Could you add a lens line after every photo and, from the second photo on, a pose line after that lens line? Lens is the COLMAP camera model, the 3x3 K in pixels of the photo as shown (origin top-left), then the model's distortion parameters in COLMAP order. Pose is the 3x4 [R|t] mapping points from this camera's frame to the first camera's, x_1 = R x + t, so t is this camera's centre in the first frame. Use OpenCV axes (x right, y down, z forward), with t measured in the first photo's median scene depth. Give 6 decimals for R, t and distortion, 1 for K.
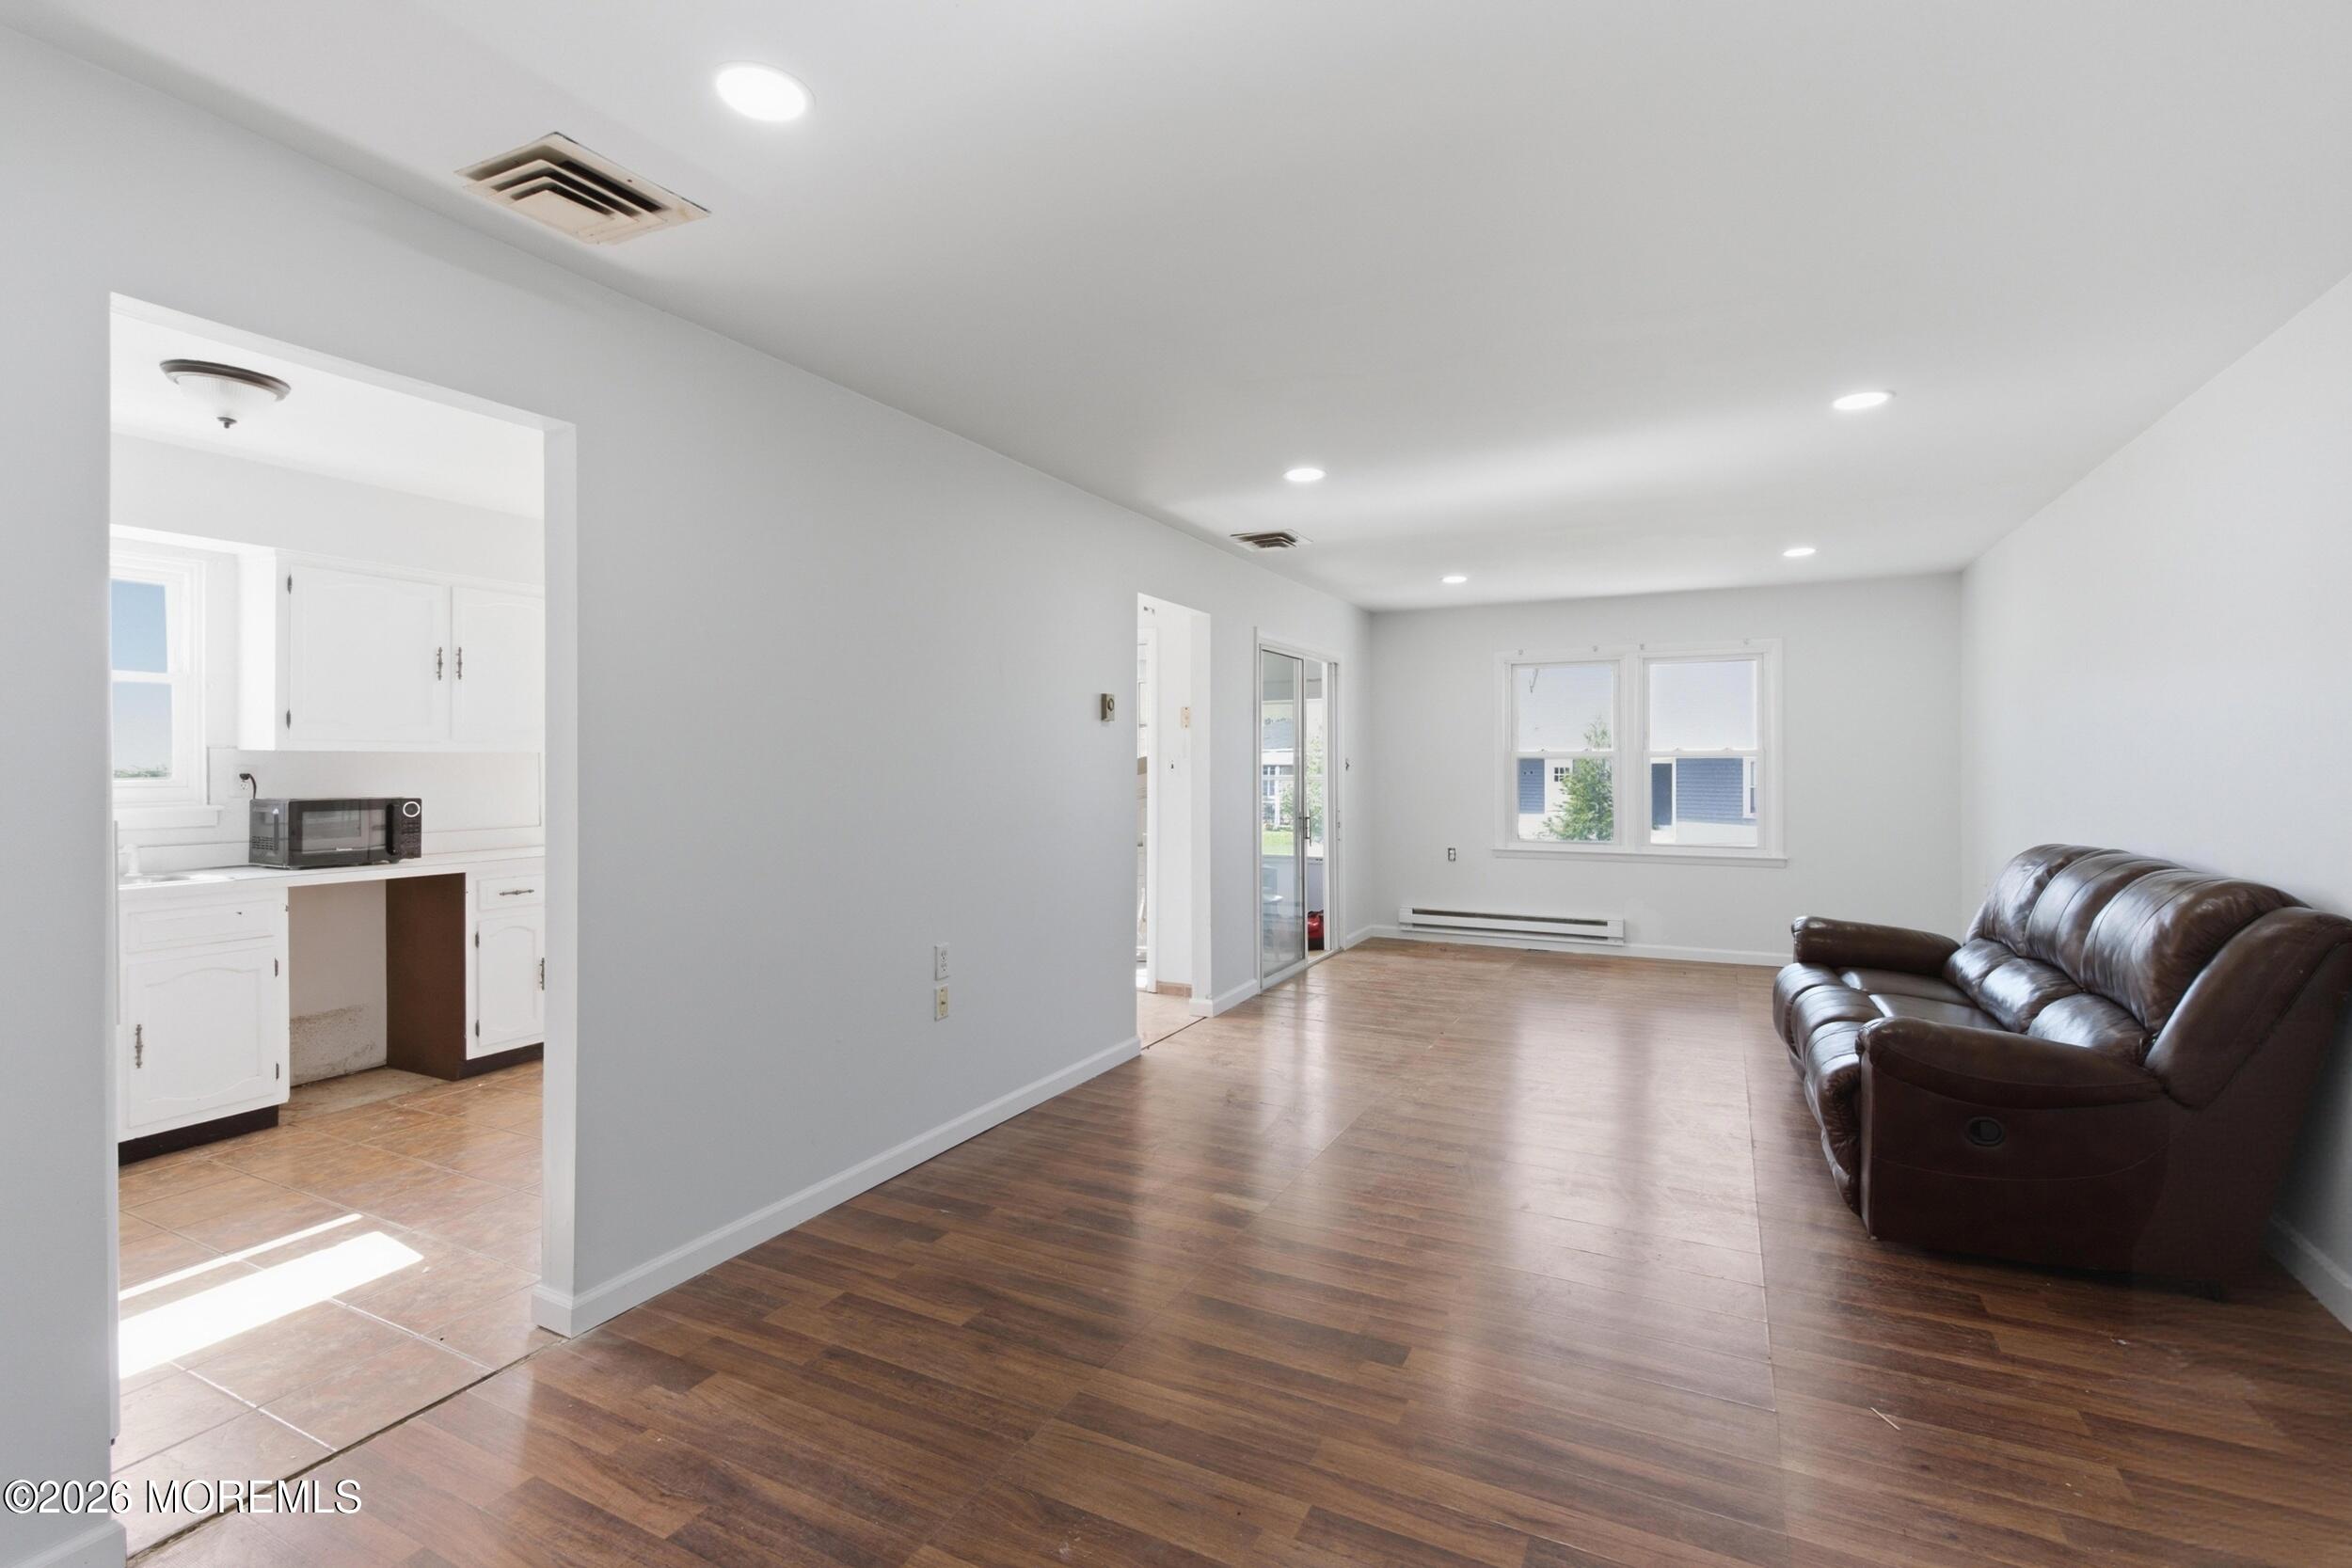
lens RADIAL K [[1075.7, 0, 1175.5], [0, 1075.7, 763.3], [0, 0, 1]] dist [0.003666, 0.000482]
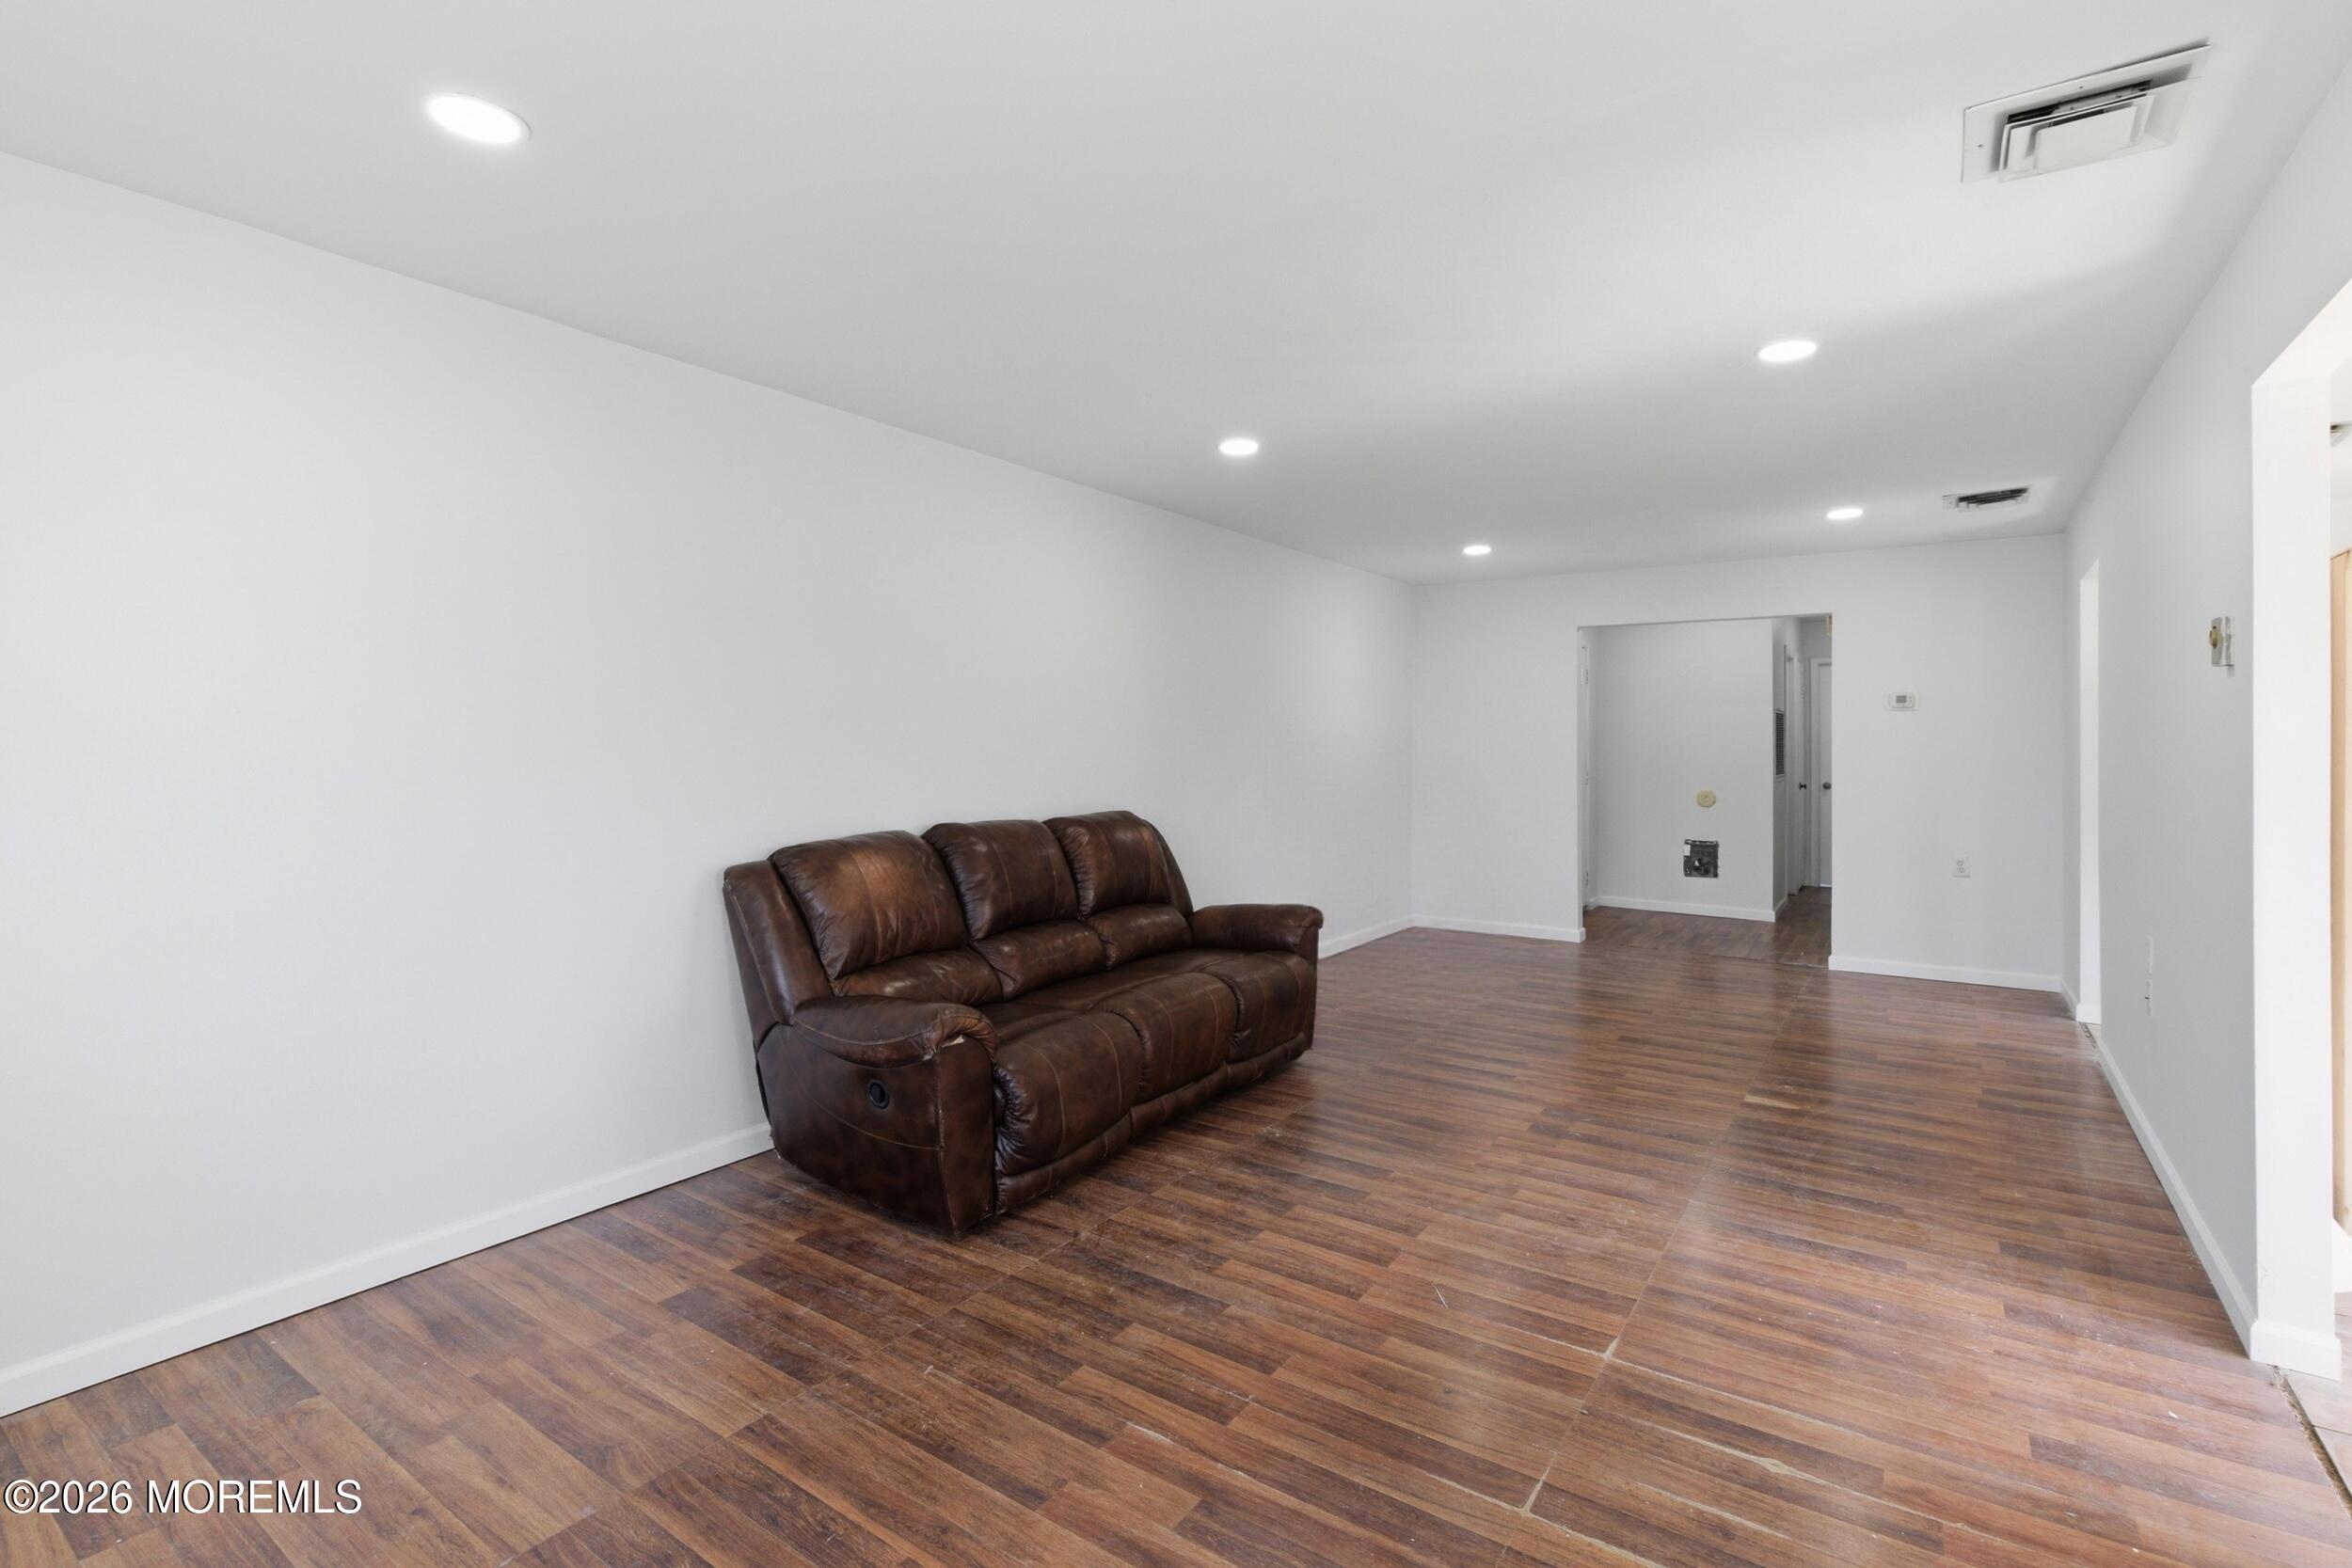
lens RADIAL K [[1075.7, 0, 1184.2], [0, 1075.7, 770.0], [0, 0, 1]] dist [0.003666, 0.000482]
pose [[-0.991499, -0.002180, 0.130099, 0.433781], [0.001343, 0.999635, 0.026988, -0.002928], [-0.130110, 0.026934, -0.991134, 1.775879]]
